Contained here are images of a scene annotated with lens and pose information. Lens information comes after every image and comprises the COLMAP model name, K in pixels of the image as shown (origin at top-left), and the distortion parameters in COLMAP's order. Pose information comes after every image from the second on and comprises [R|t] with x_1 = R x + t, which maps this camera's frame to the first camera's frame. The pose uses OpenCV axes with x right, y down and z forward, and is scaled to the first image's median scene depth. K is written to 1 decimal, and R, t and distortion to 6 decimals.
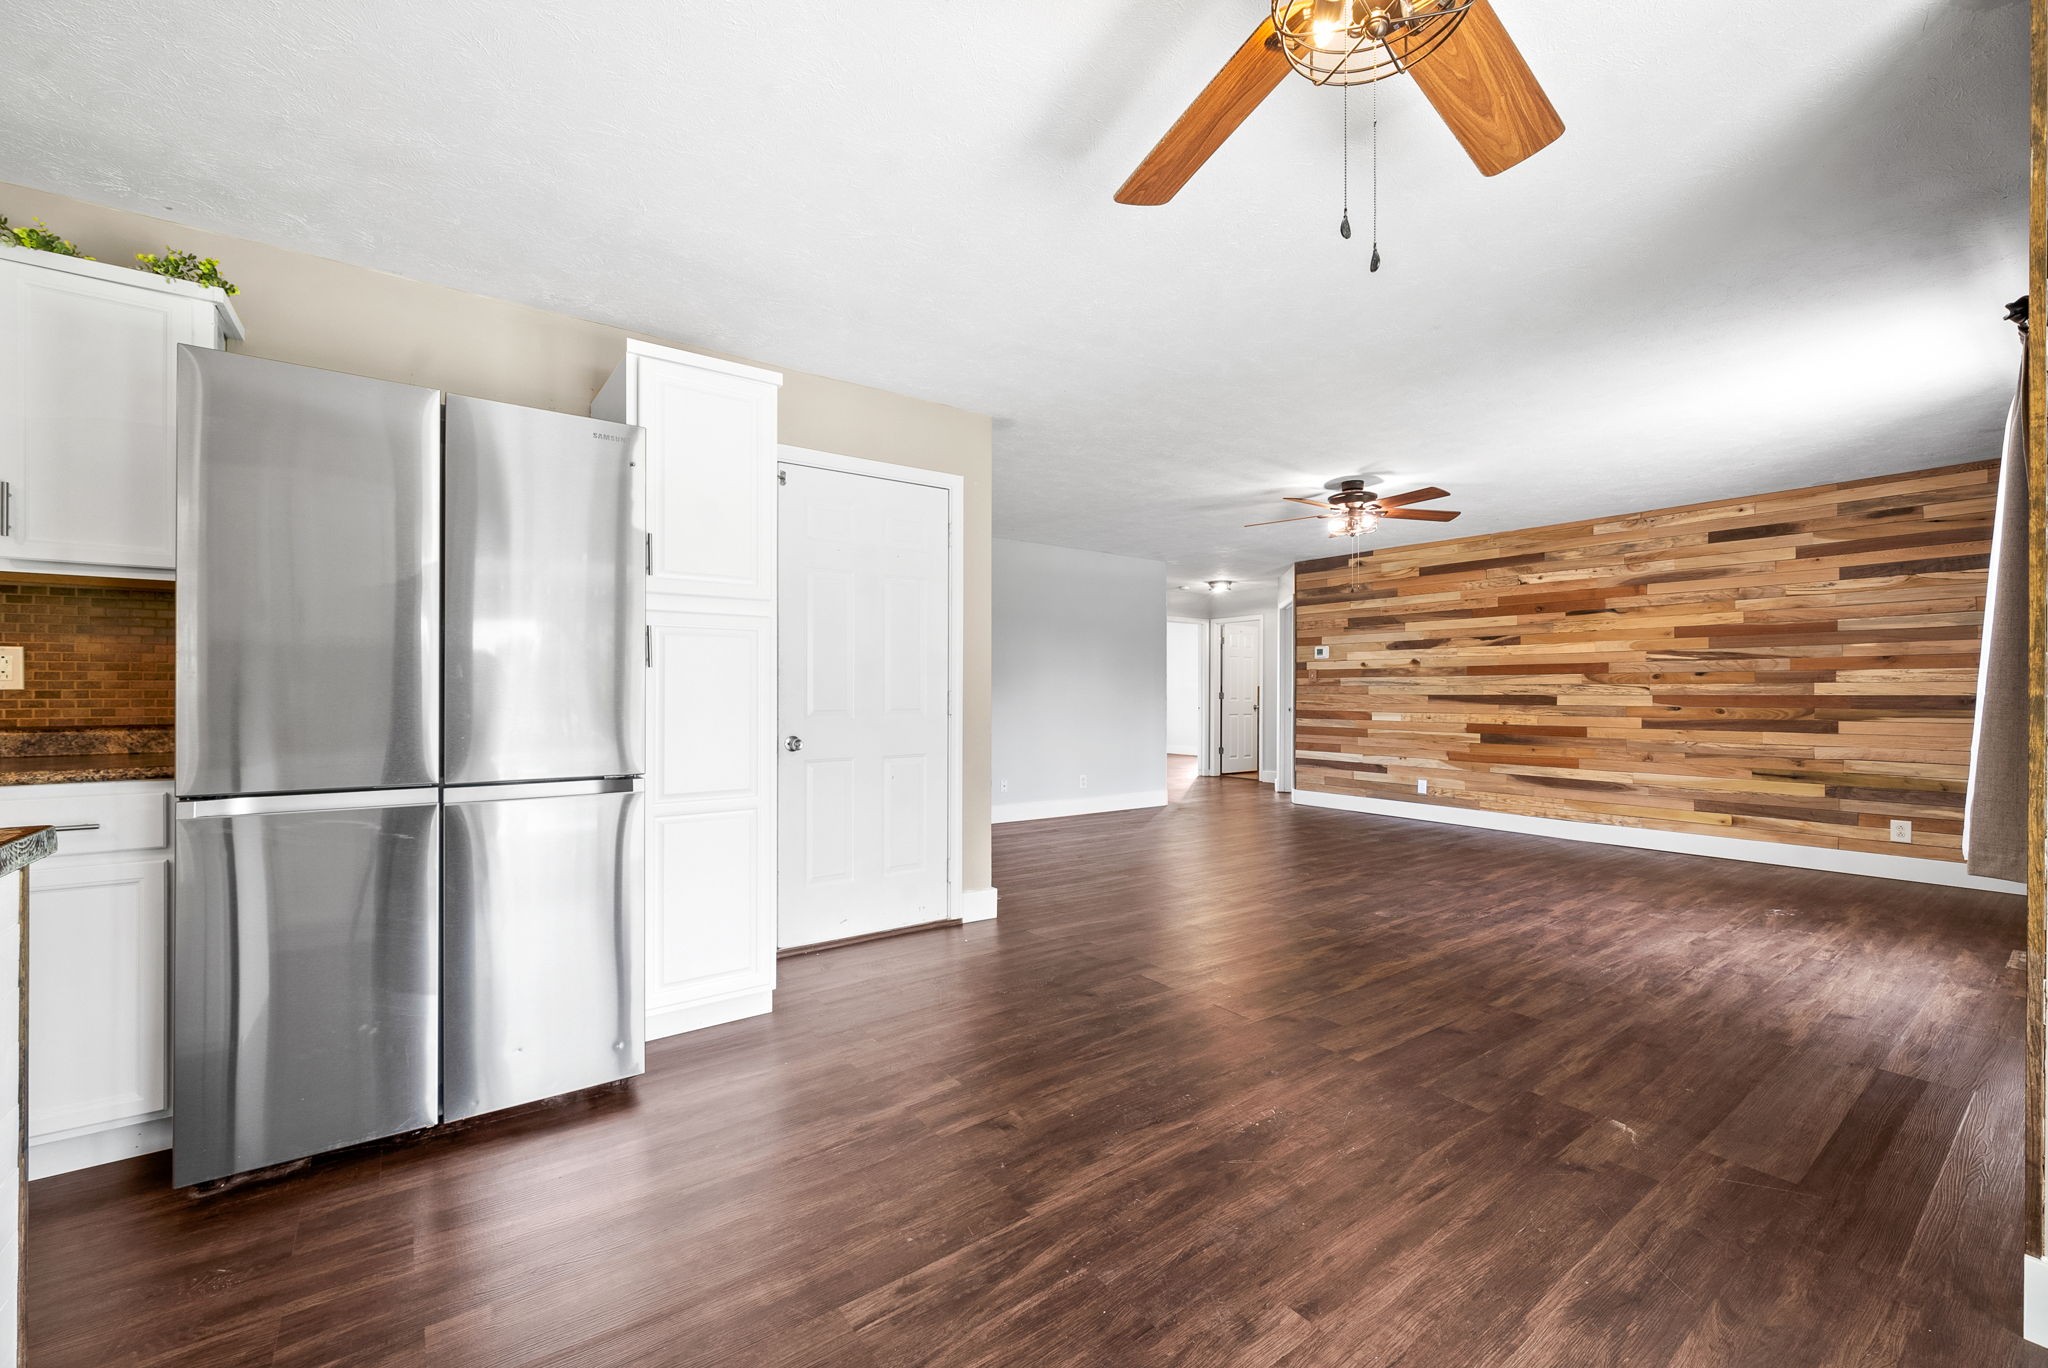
lens RADIAL K [[801.1, 0, 1009.4], [0, 801.1, 694.4], [0, 0, 1]] dist [-0.002531, -0.001208]
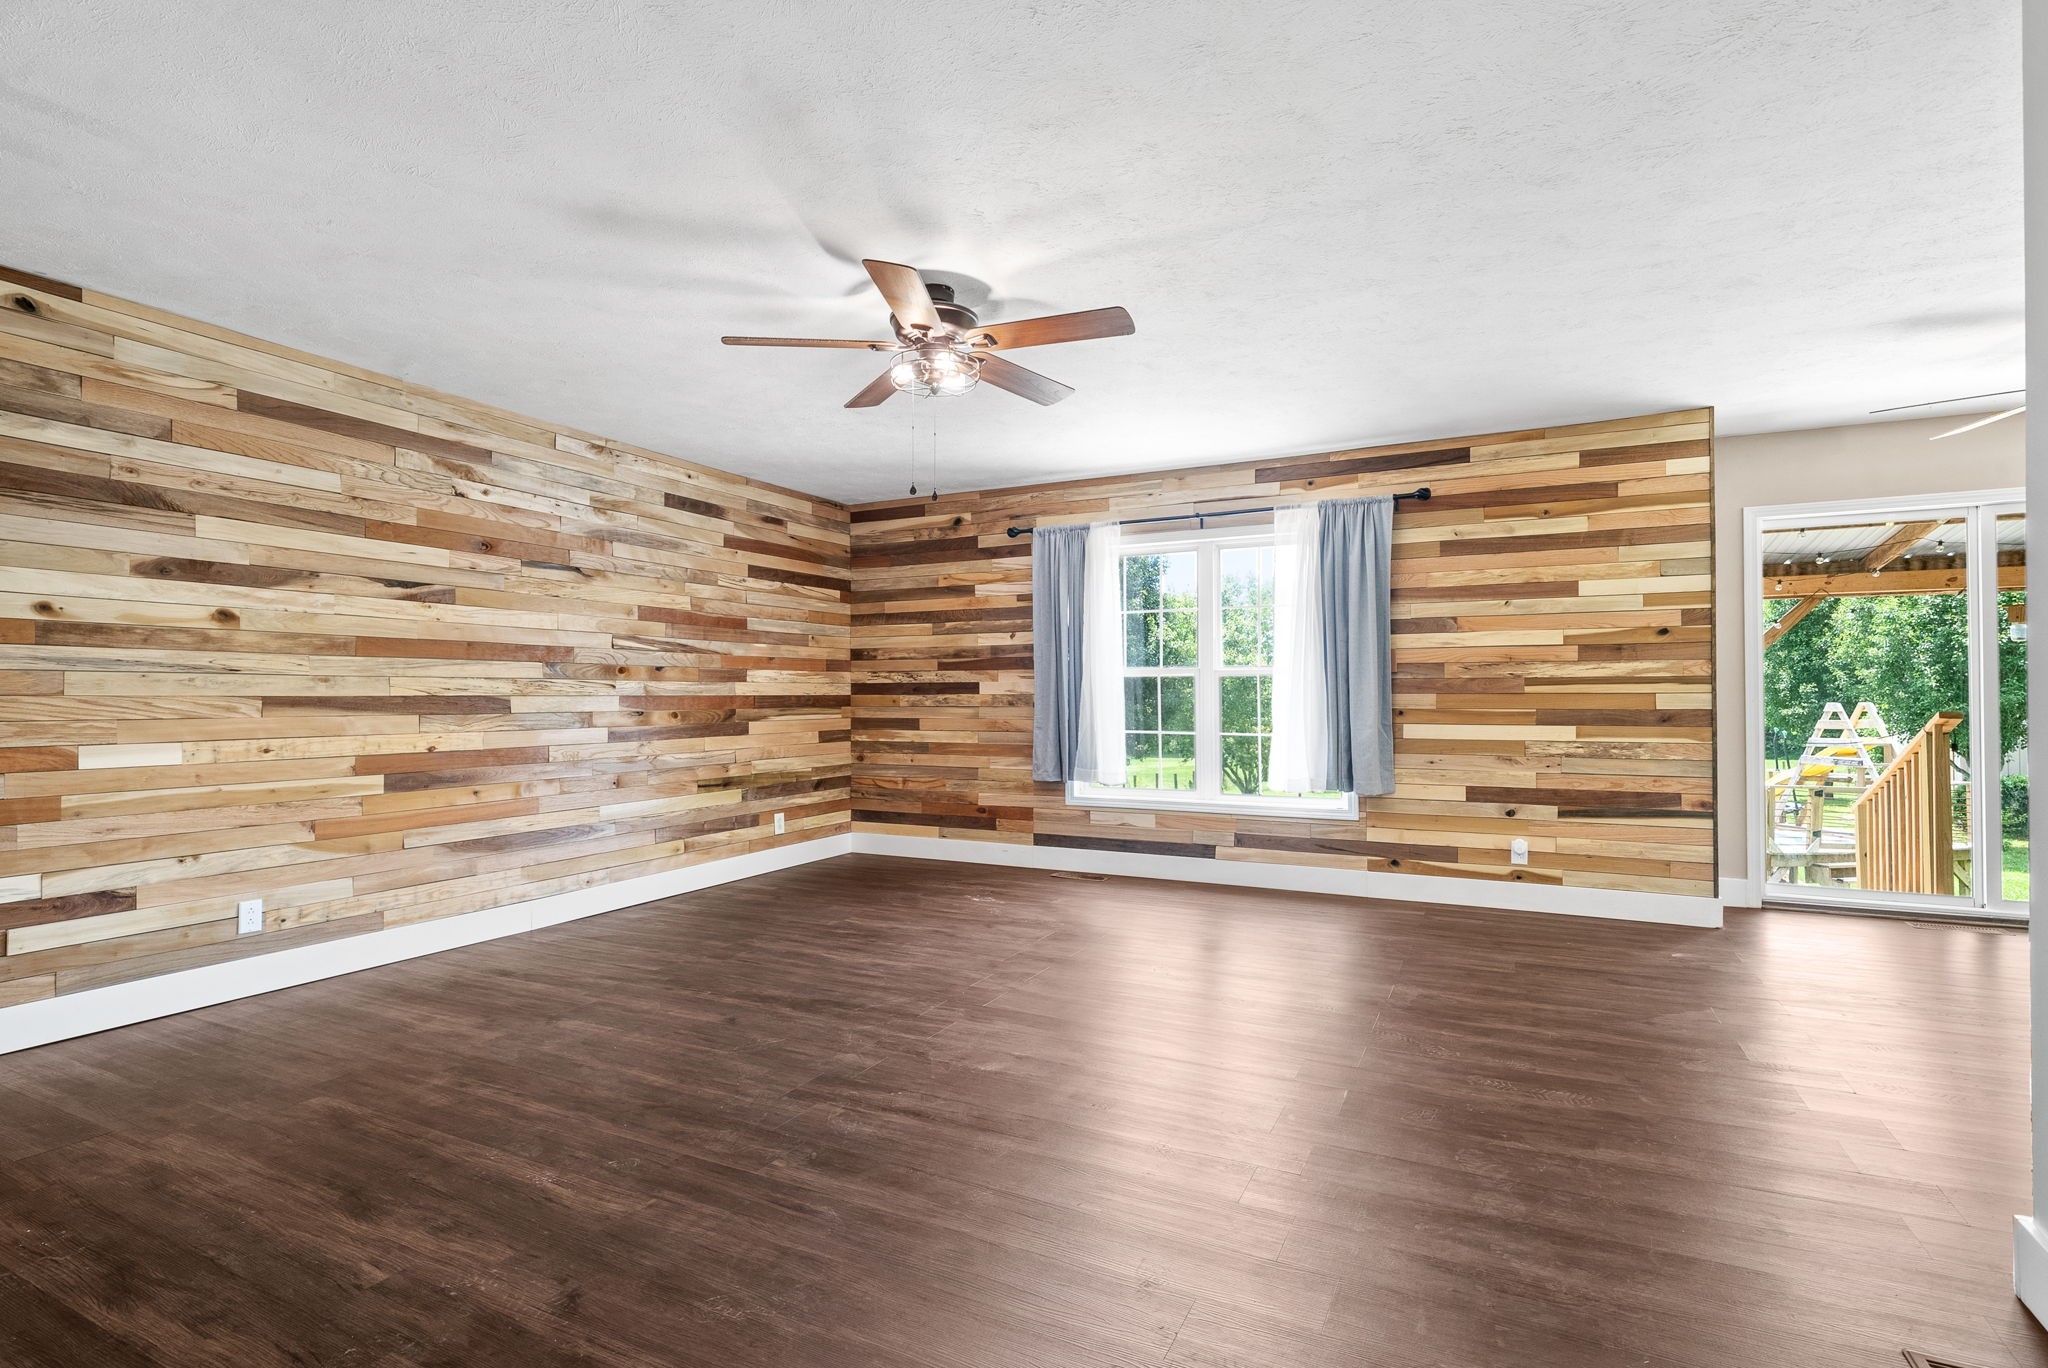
lens RADIAL K [[978.6, 0, 980.3], [0, 978.6, 689.5], [0, 0, 1]] dist [-0.010546, 0.000227]
pose [[-0.449760, 0.005096, 0.893135, -0.135766], [0.002539, 0.999987, -0.004427, -0.000074], [-0.893146, 0.000277, -0.449767, 1.110914]]
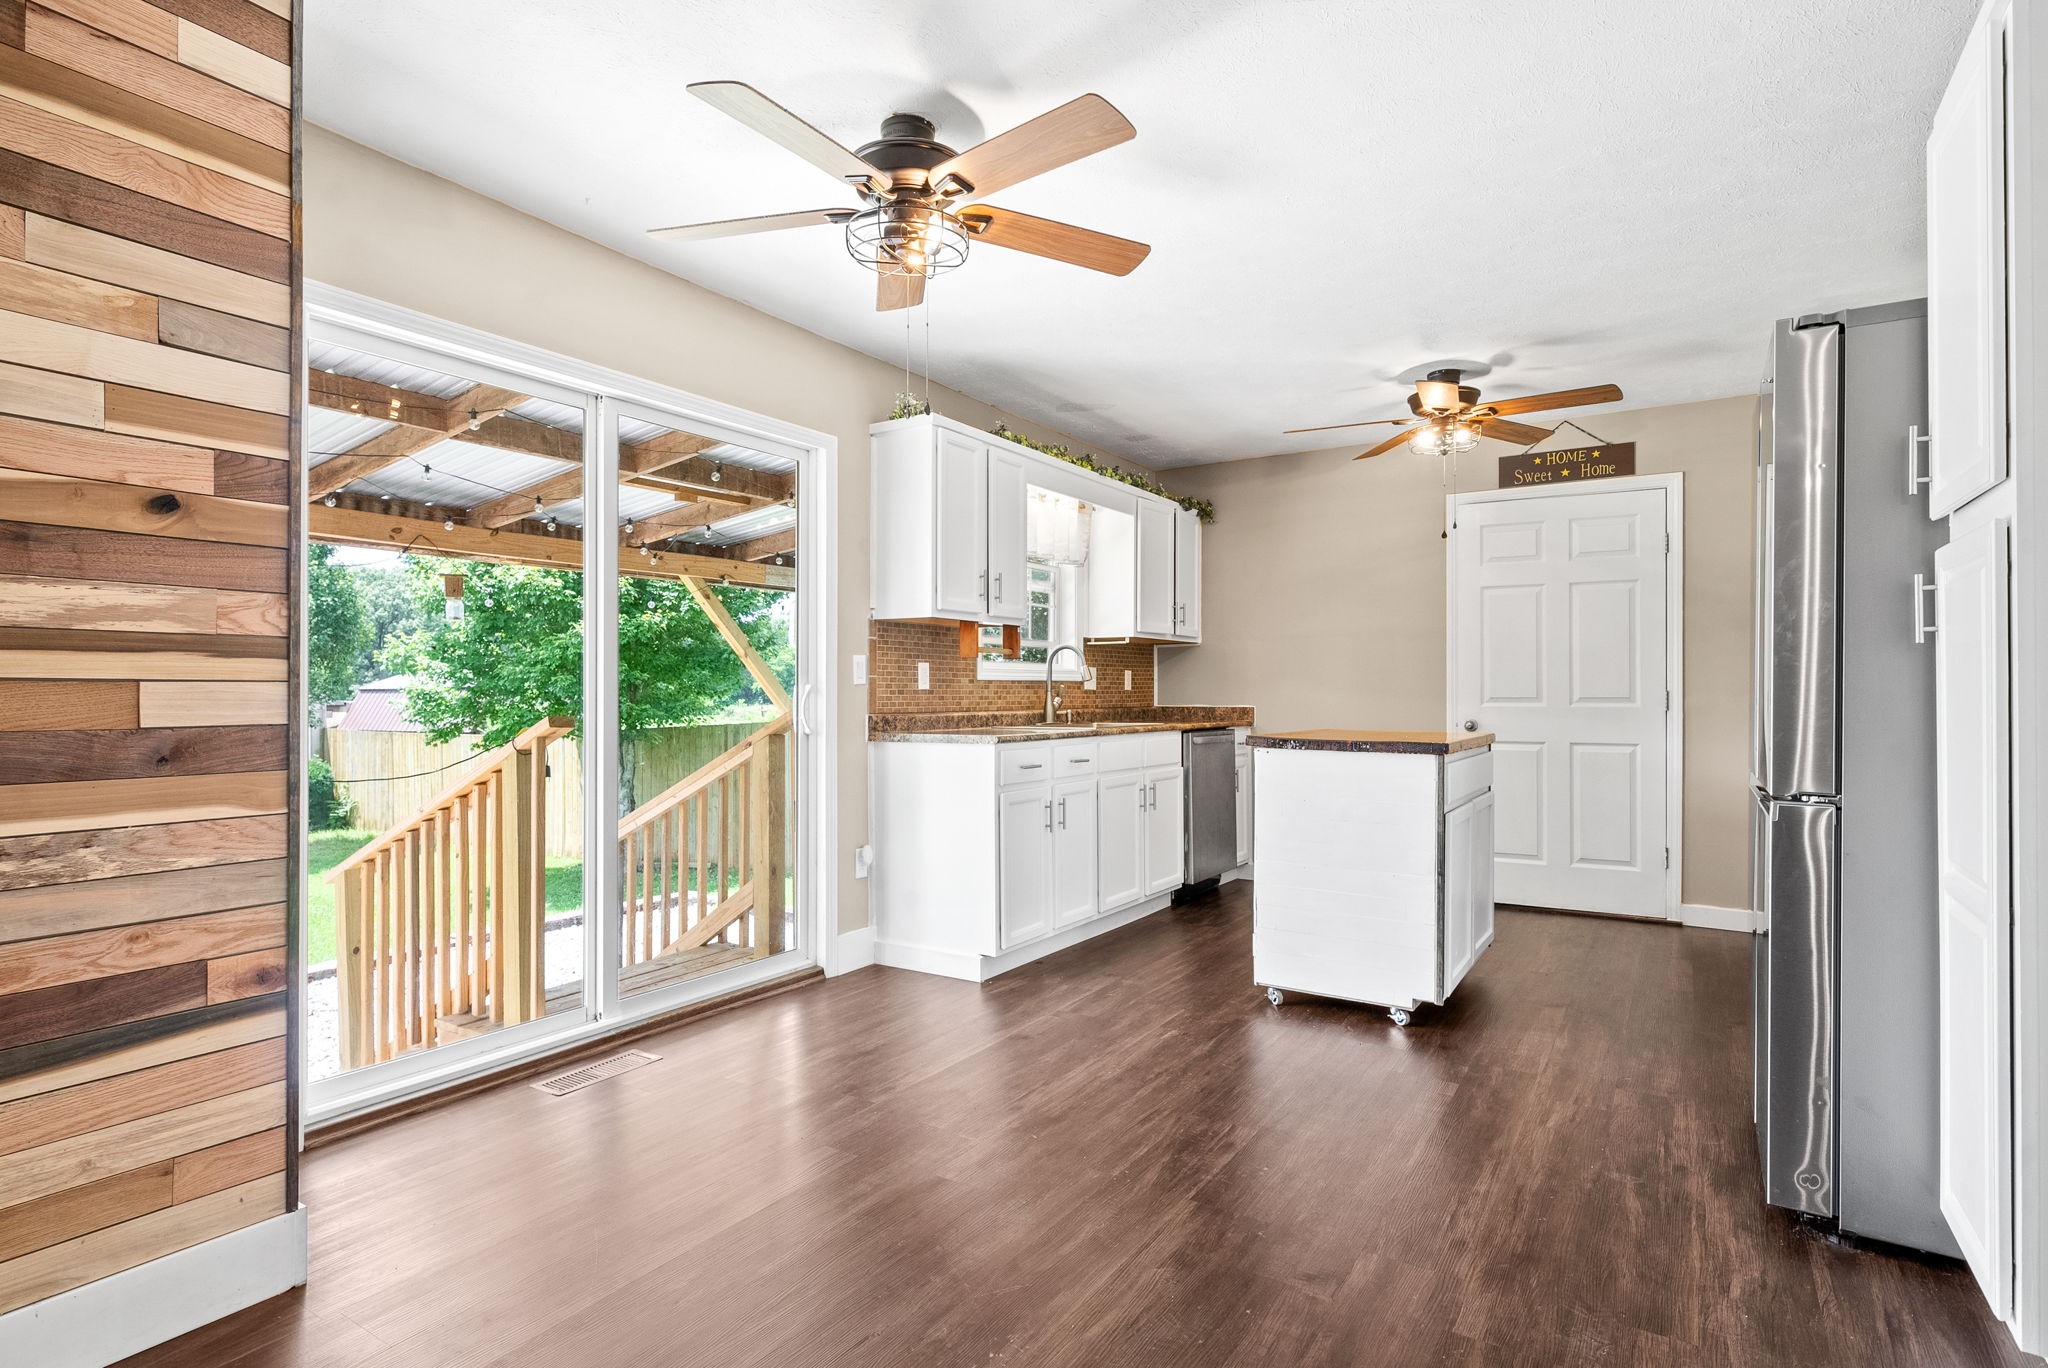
lens RADIAL K [[1047.6, 0, 1030.6], [0, 1047.6, 685.6], [0, 0, 1]] dist [-0.001760, 0.000196]
pose [[-0.924769, -0.007133, -0.380463, 0.208790], [-0.006452, 0.999974, -0.003066, 0.001539], [0.380475, -0.000380, -0.924791, 0.622240]]
